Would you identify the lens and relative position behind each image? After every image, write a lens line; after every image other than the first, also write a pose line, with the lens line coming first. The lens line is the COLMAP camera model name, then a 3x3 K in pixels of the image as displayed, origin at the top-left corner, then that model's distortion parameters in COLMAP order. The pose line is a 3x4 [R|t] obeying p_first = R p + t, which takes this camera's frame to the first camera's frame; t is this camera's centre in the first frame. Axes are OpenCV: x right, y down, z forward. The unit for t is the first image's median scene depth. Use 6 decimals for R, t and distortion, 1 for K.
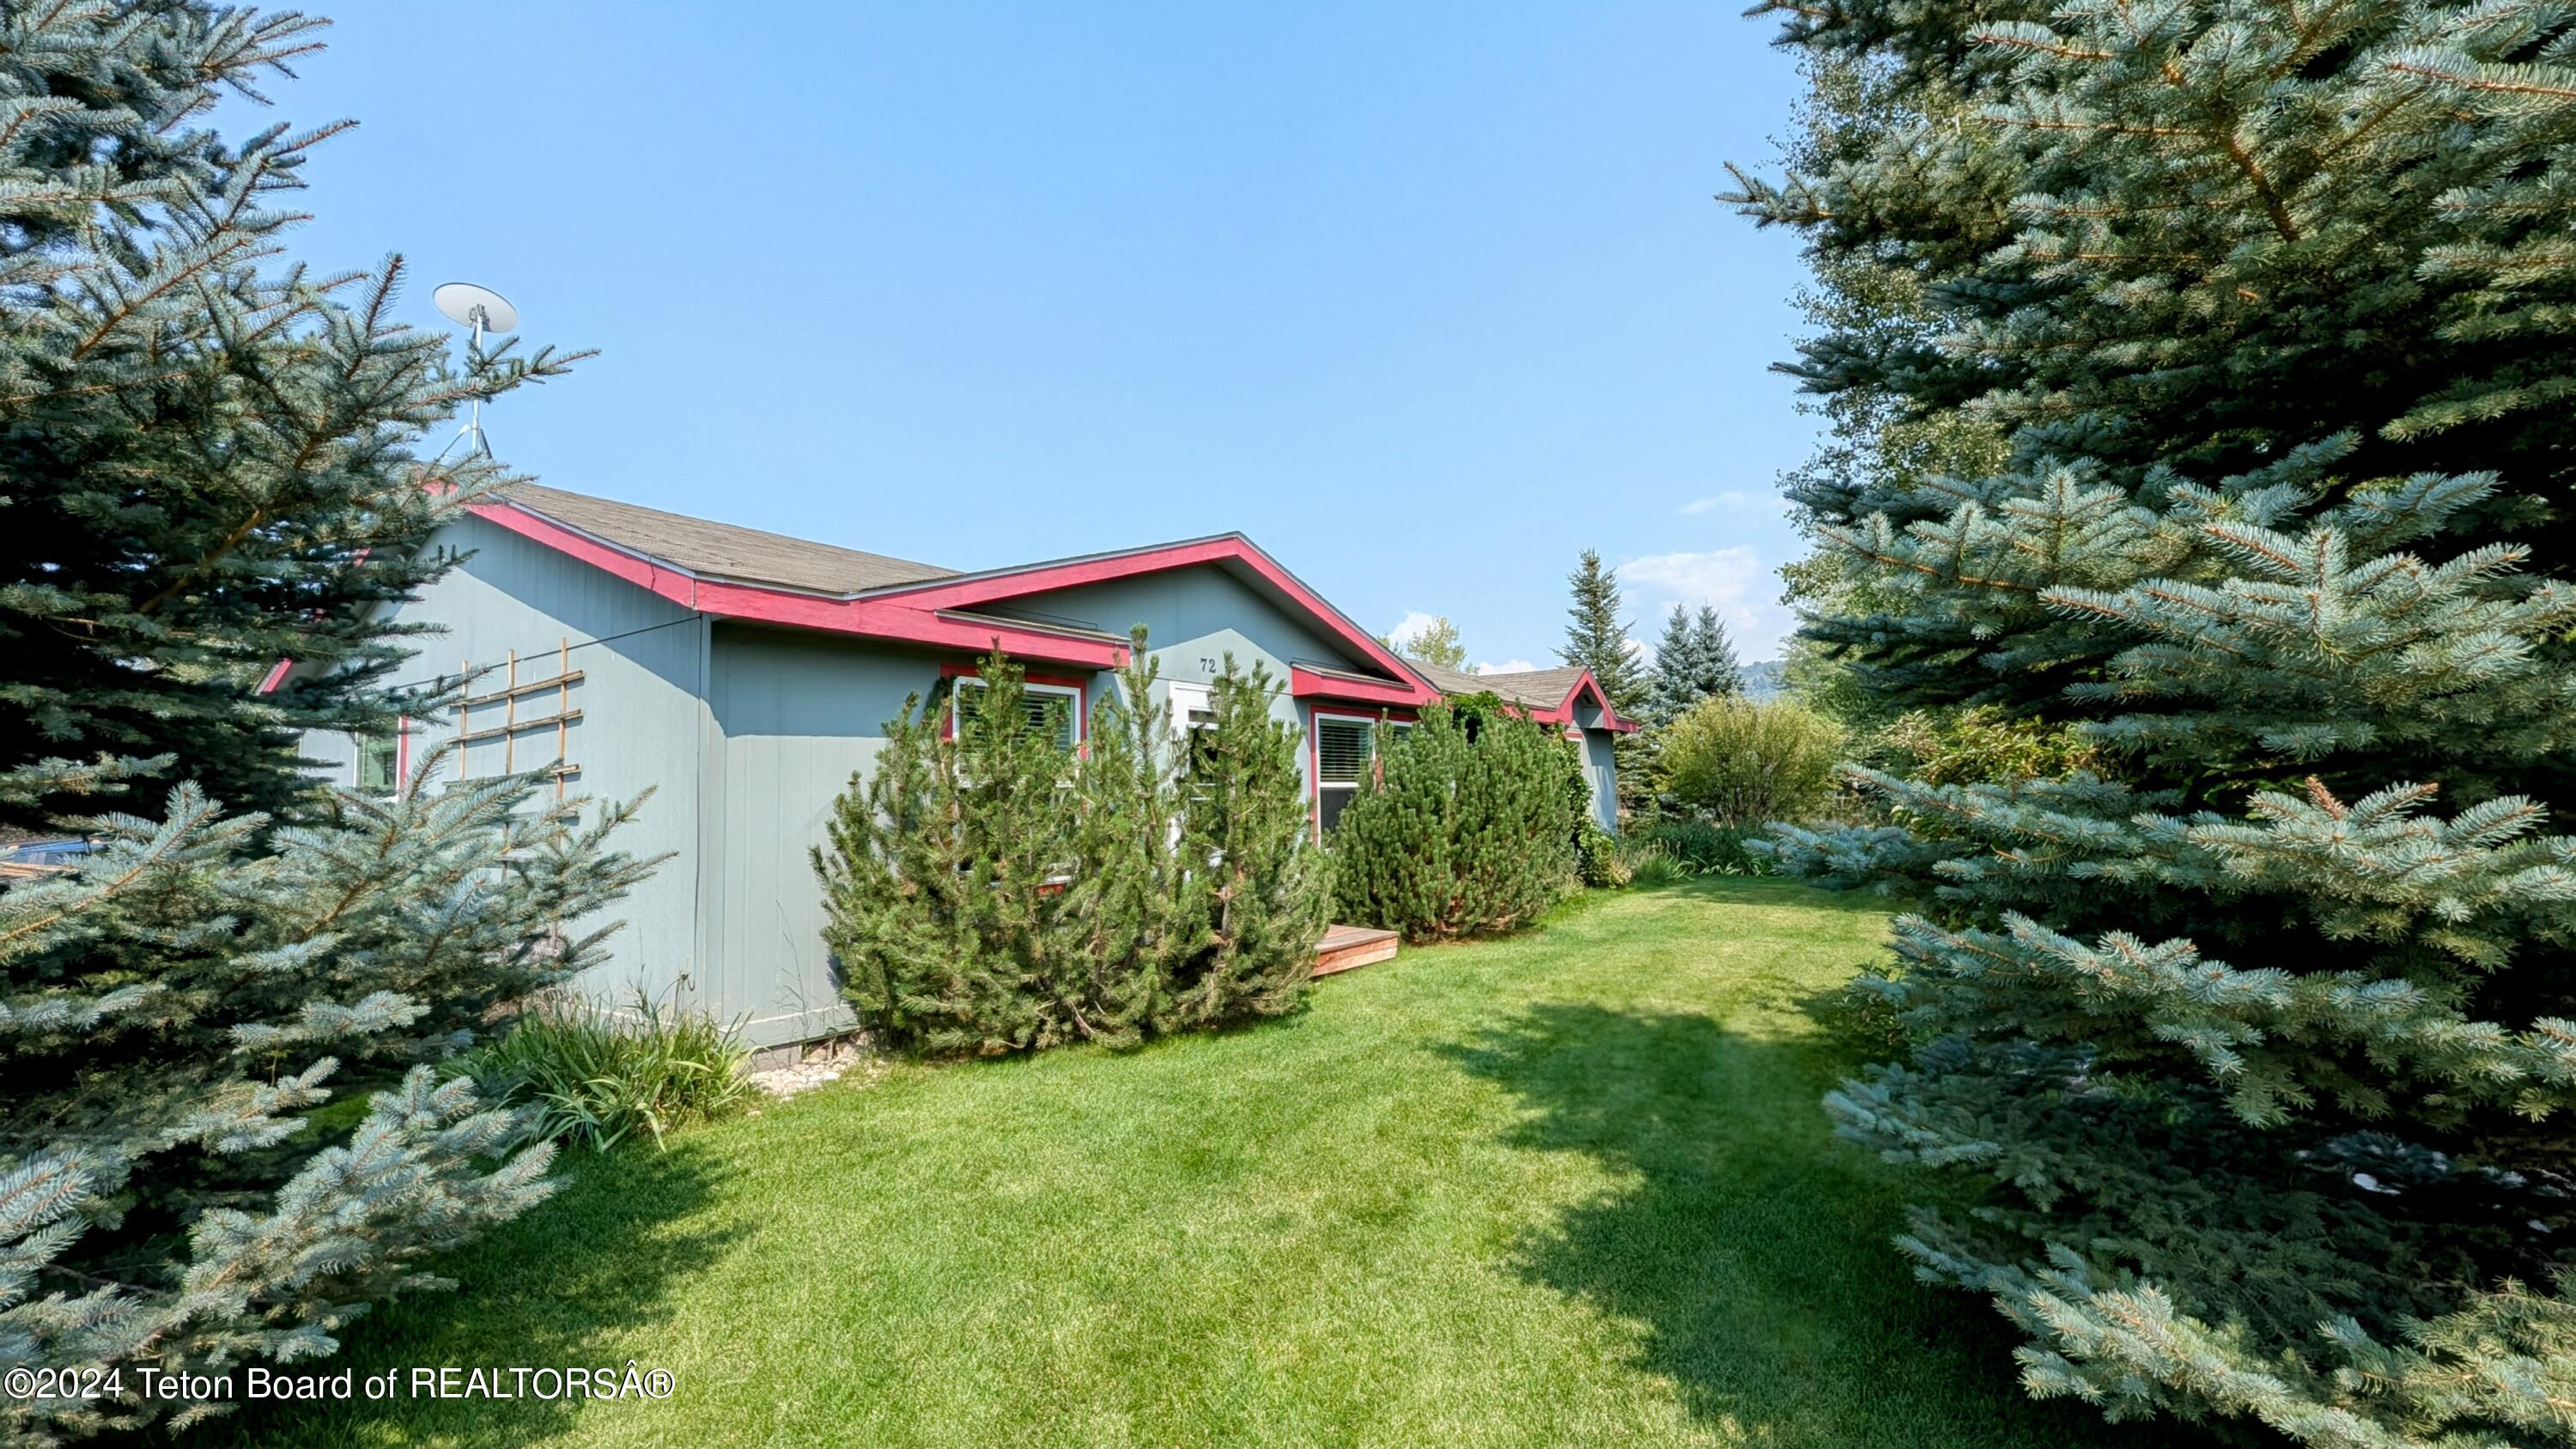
lens RADIAL K [[1062.1, 0, 1288.0], [0, 1062.1, 724.5], [0, 0, 1]] dist [-0.000705, 0.000038]
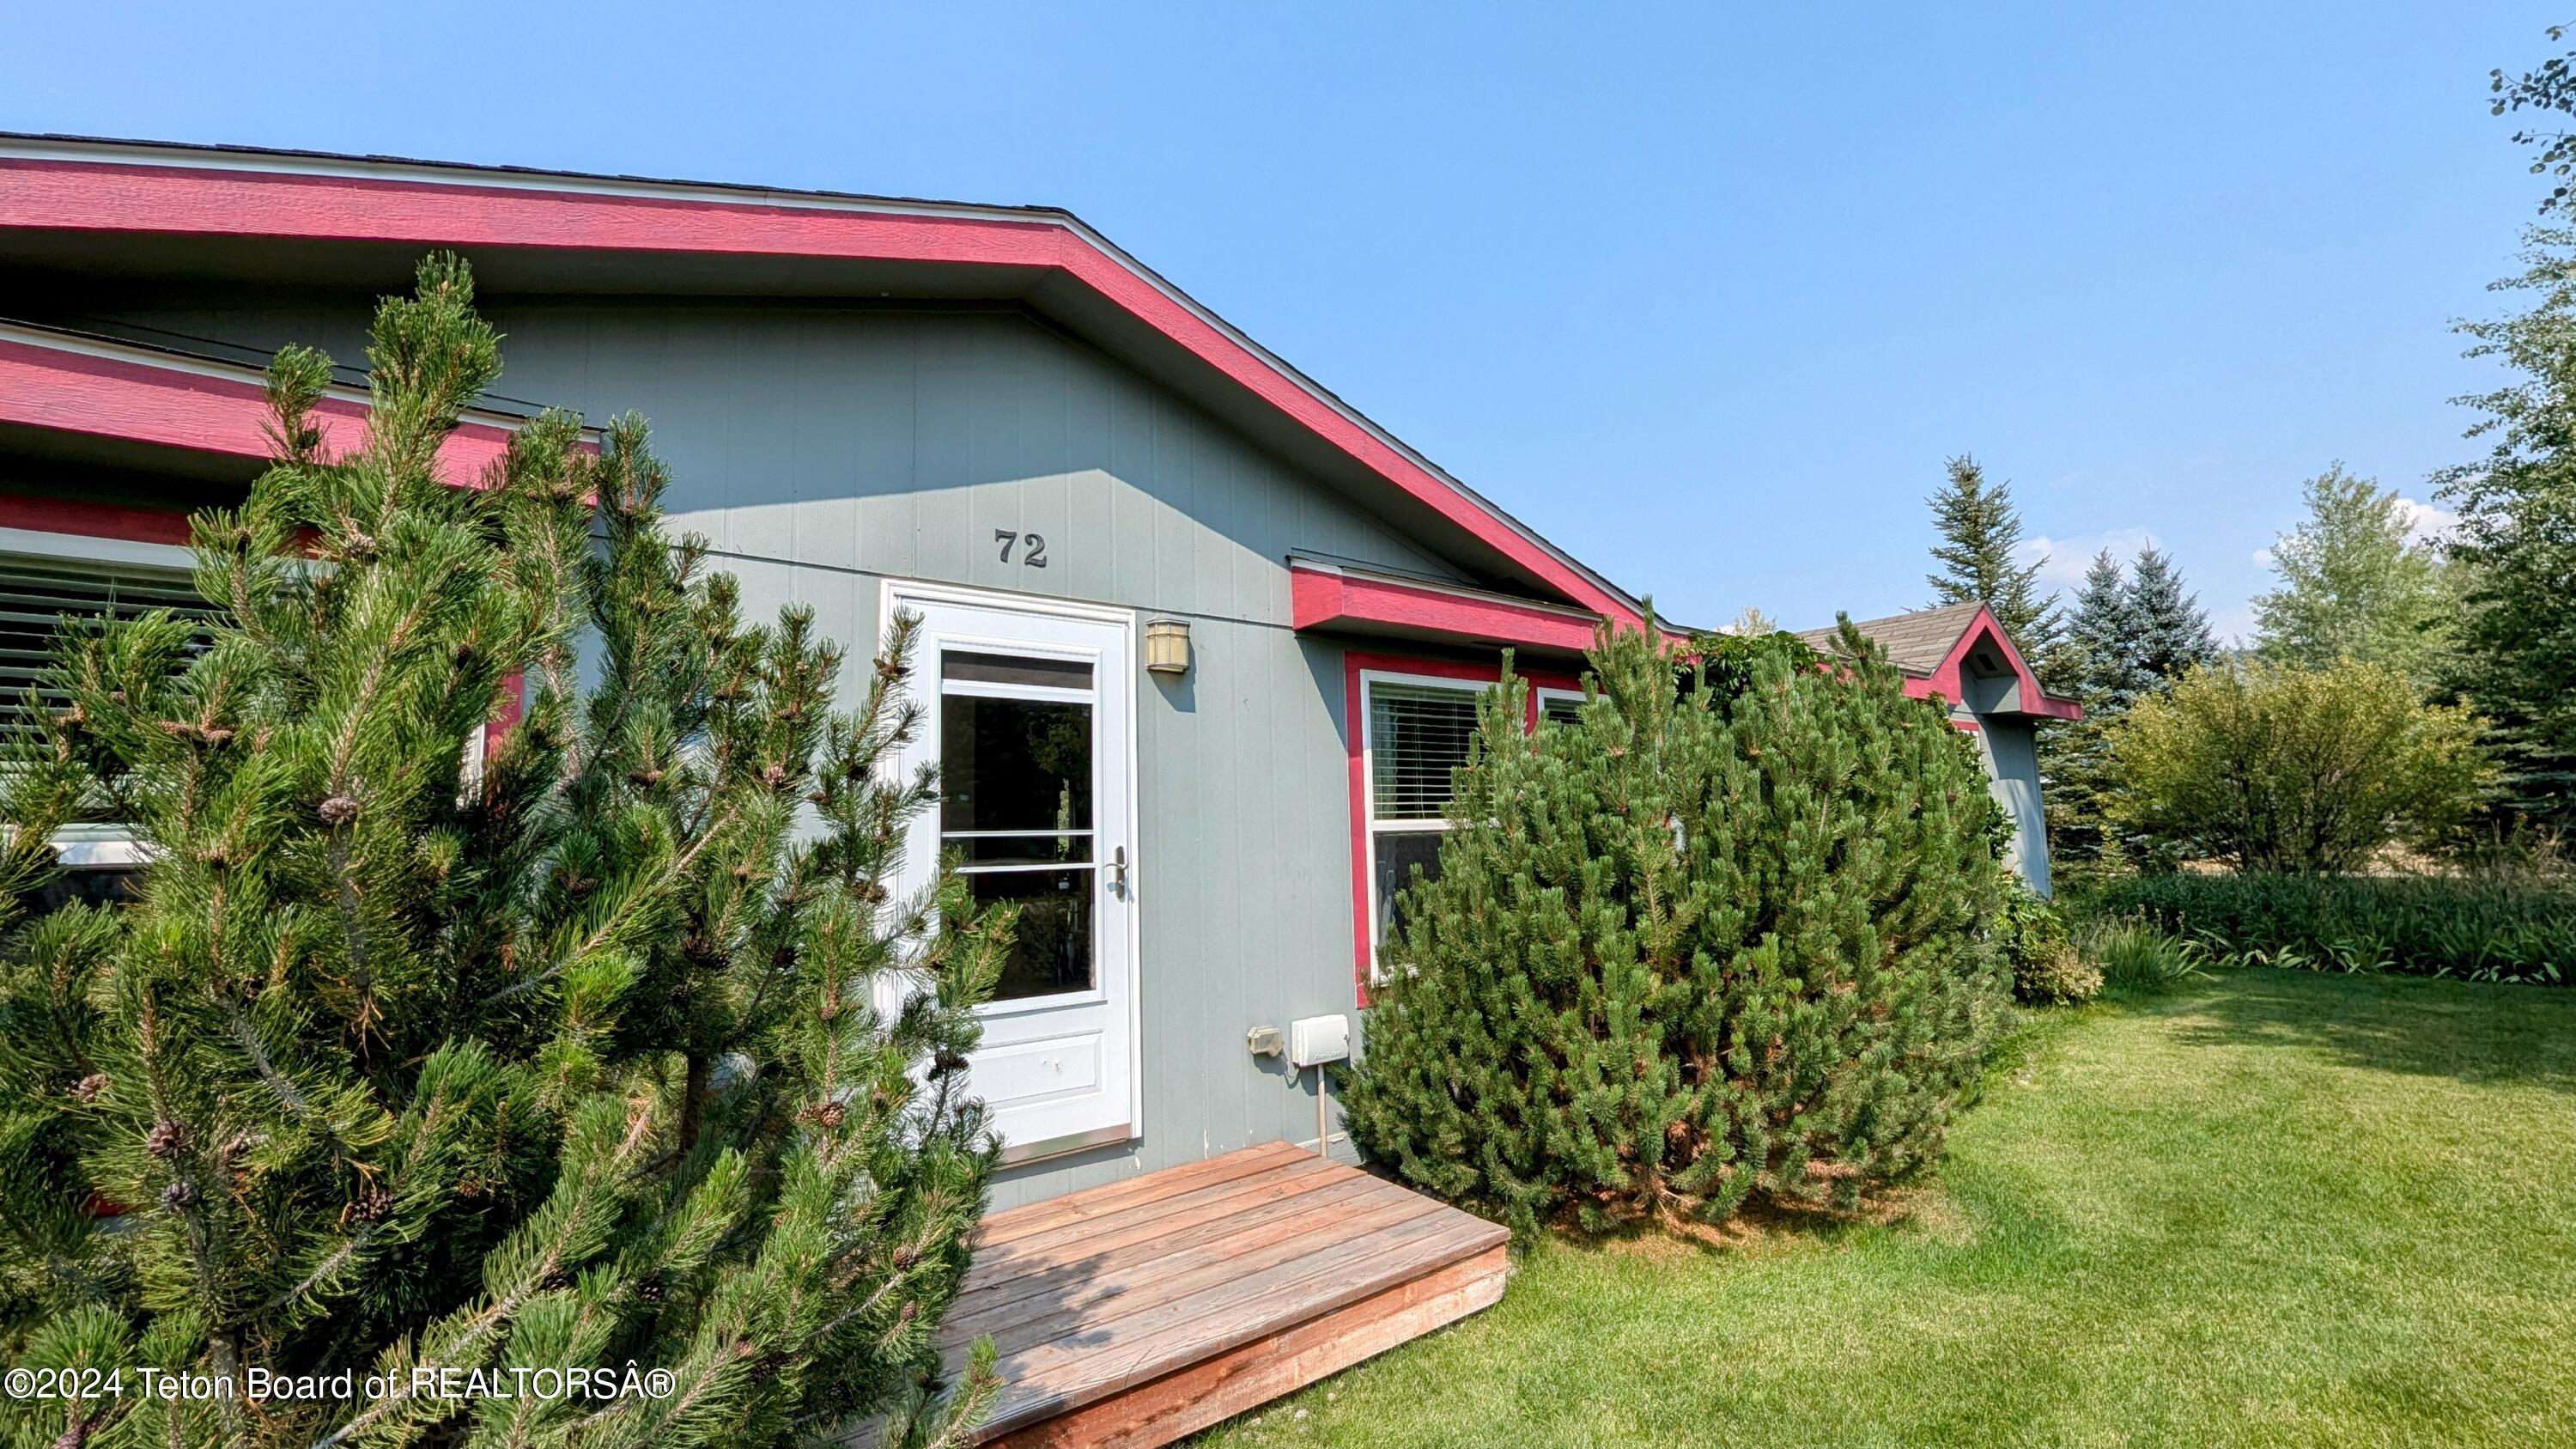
lens RADIAL K [[1062.1, 0, 1288.0], [0, 1062.1, 724.5], [0, 0, 1]] dist [-0.000705, 0.000038]
pose [[0.960434, -0.036832, -0.276061, 0.122755], [0.029184, 0.999069, -0.031764, 0.026796], [0.276974, 0.022450, 0.960615, 0.550006]]
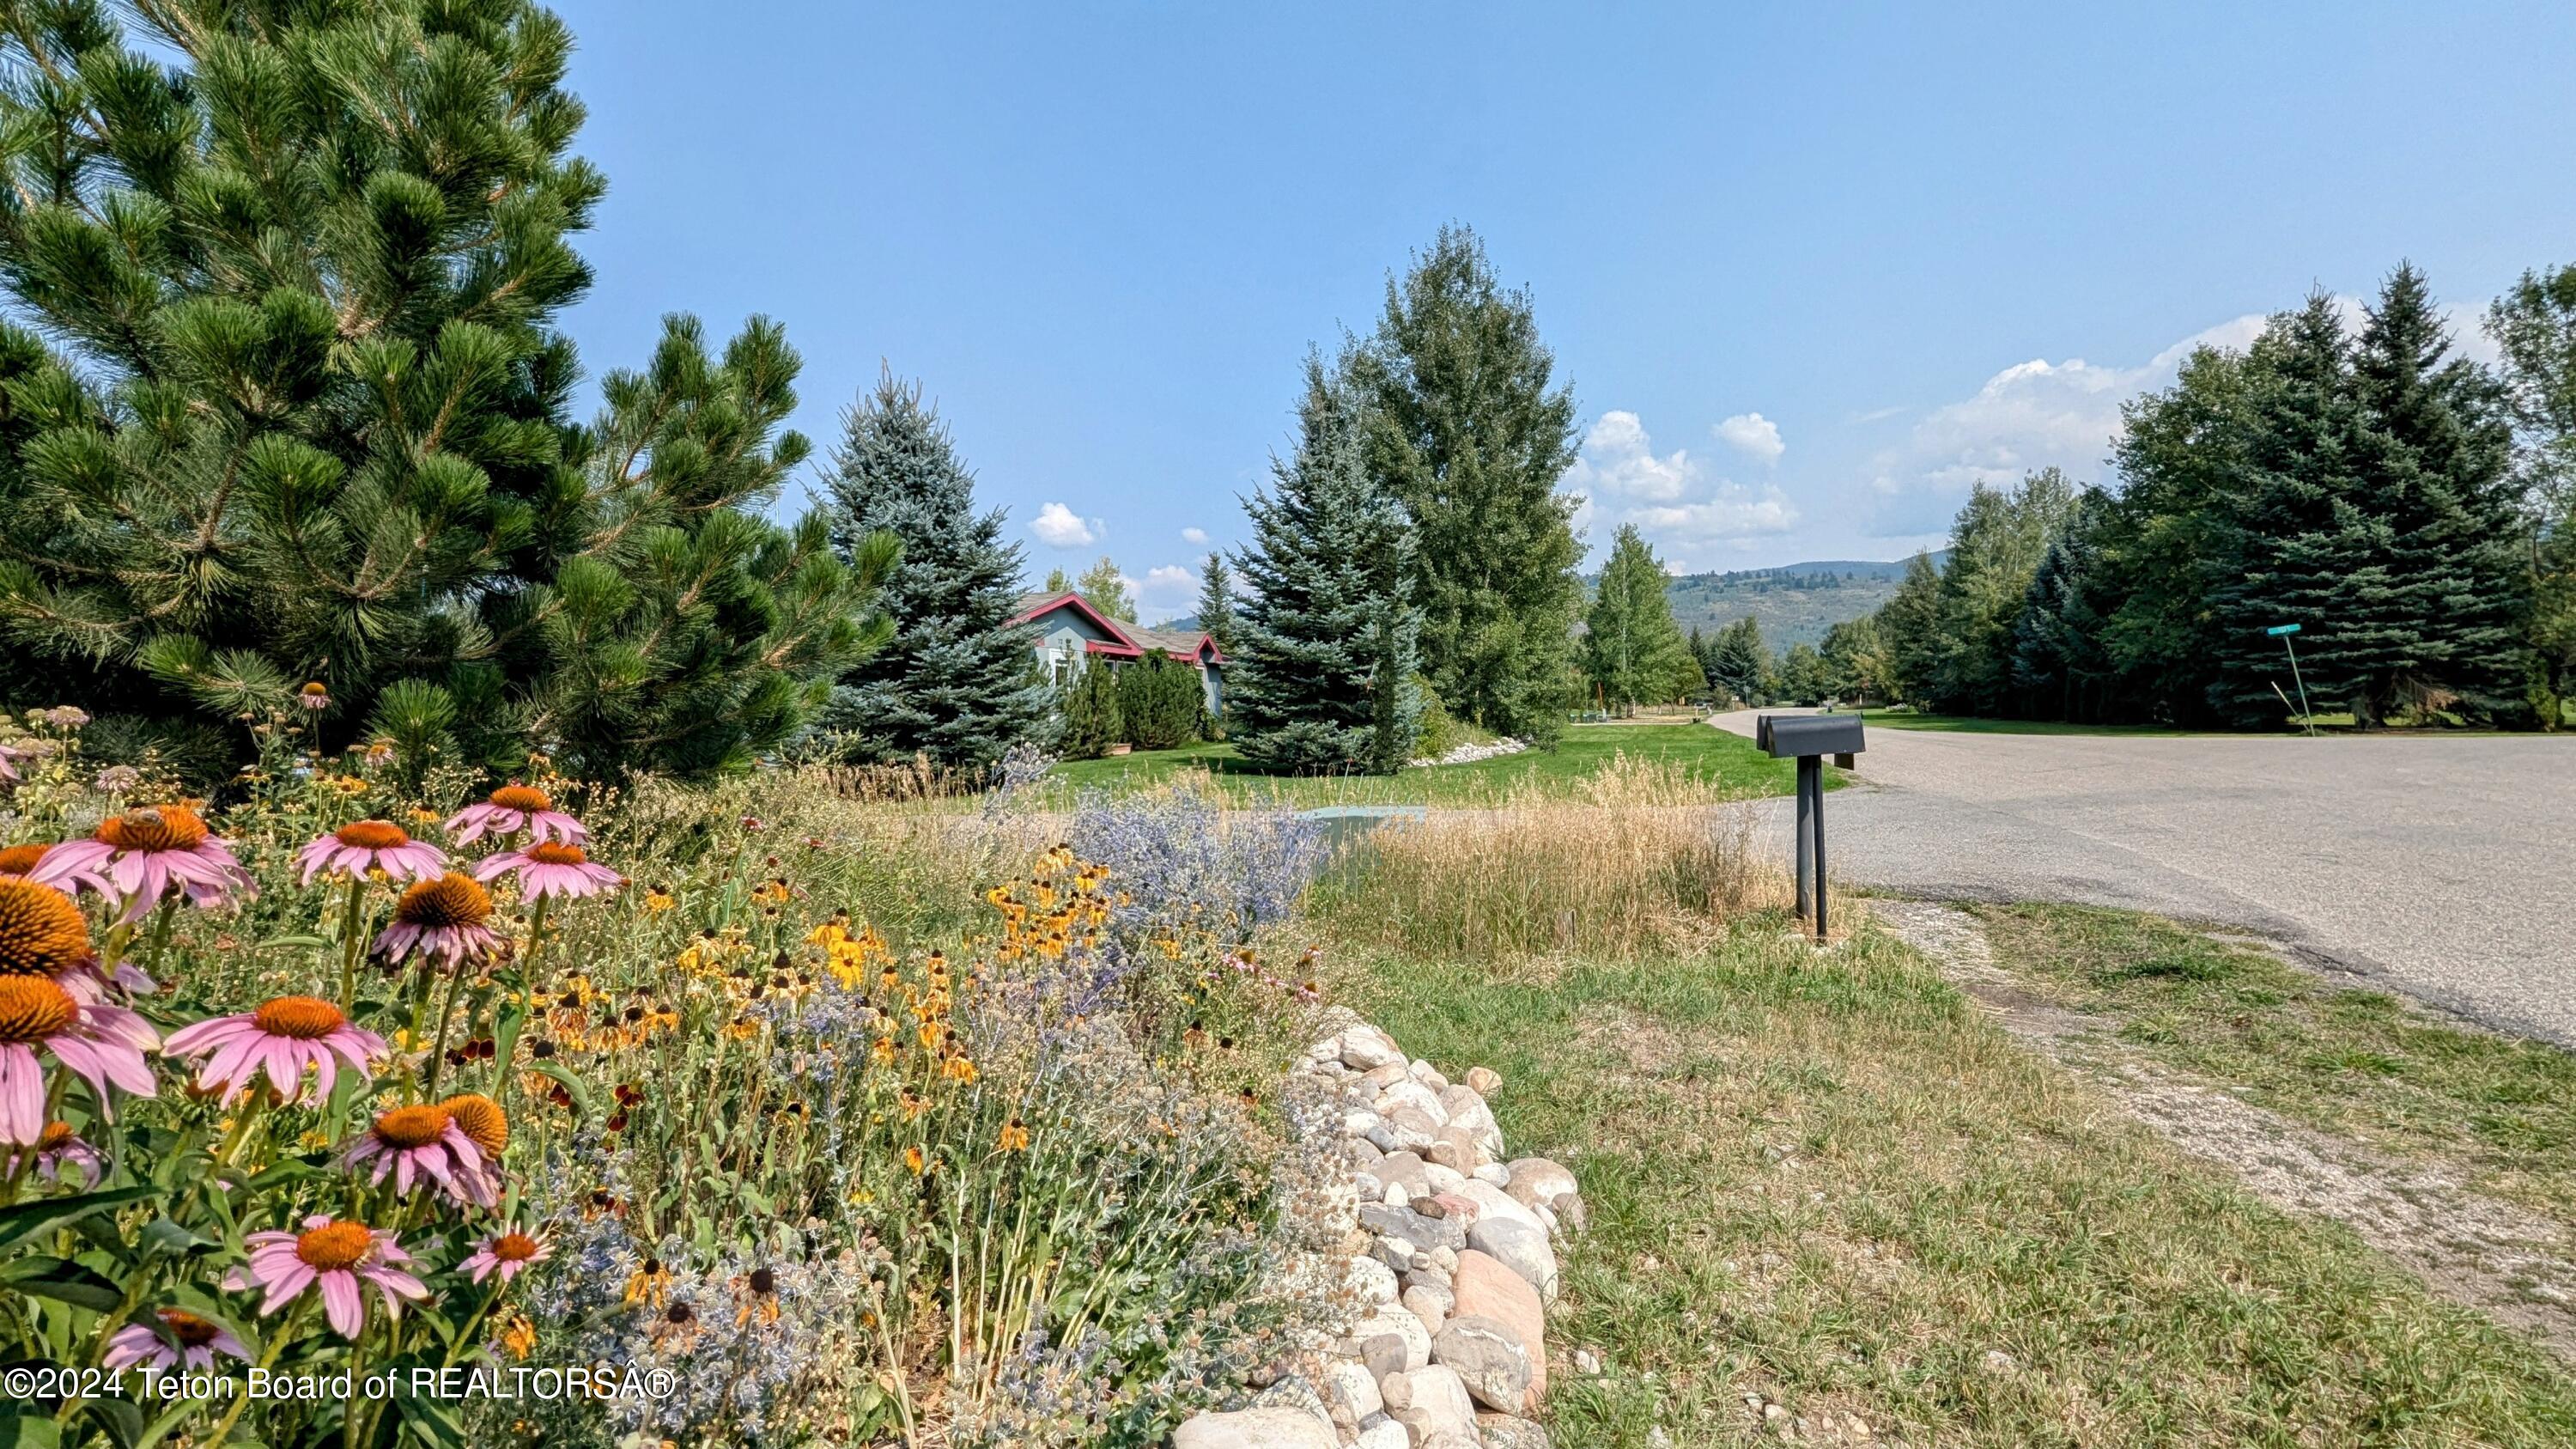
lens RADIAL K [[1062.1, 0, 1288.0], [0, 1062.1, 724.5], [0, 0, 1]] dist [-0.000705, 0.000038]
pose [[0.944211, 0.005990, 0.329287, -0.366556], [-0.033360, 0.996432, 0.077533, -0.065976], [-0.327648, -0.084192, 0.941041, -1.489074]]
